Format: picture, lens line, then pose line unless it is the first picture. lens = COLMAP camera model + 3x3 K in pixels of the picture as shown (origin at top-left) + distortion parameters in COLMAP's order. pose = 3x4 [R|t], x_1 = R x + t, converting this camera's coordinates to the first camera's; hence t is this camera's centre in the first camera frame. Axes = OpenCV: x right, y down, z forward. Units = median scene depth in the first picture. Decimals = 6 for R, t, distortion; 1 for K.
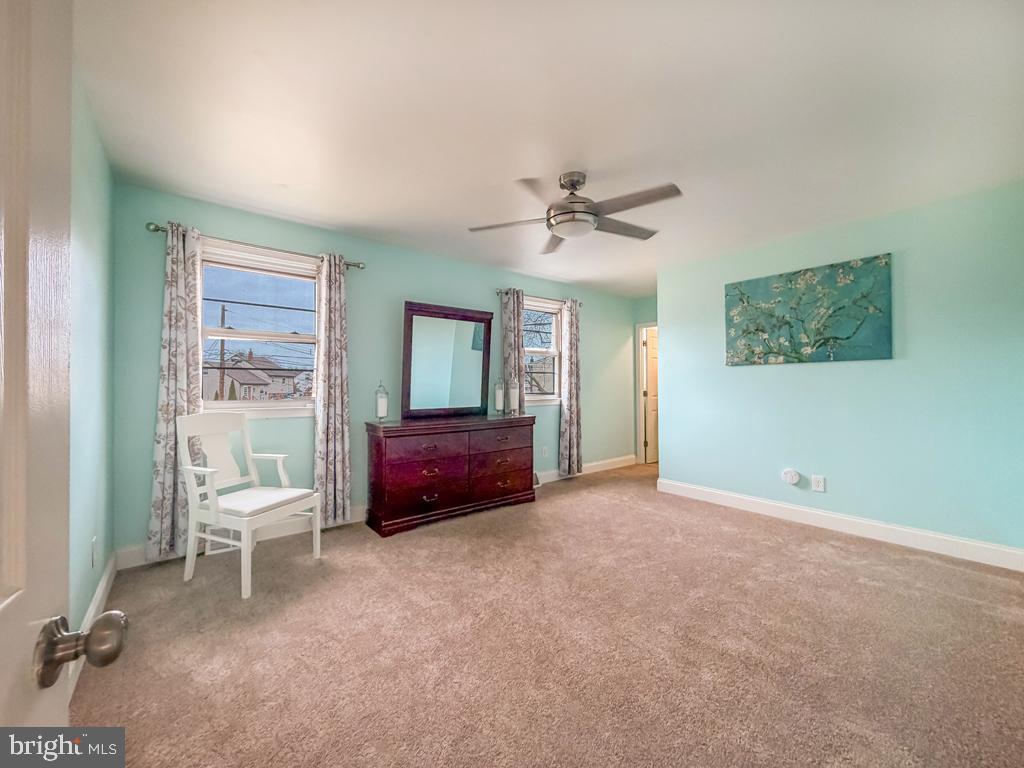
lens RADIAL K [[416.7, 0, 516.3], [0, 416.7, 383.0], [0, 0, 1]] dist [0.003856, -0.001049]
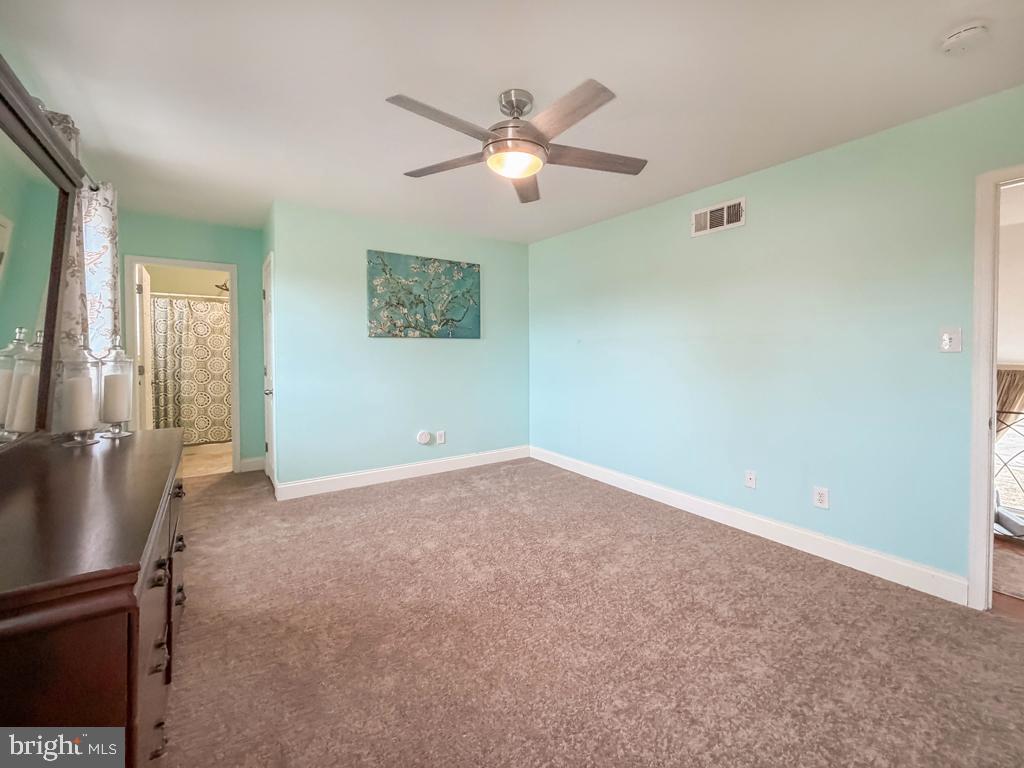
lens RADIAL K [[416.7, 0, 507.7], [0, 416.7, 362.3], [0, 0, 1]] dist [0.003856, -0.001049]
pose [[0.076623, -0.016914, 0.996917, -0.446752], [-0.000546, 0.999855, 0.017006, -0.000165], [-0.997060, -0.001847, 0.076603, 0.674768]]
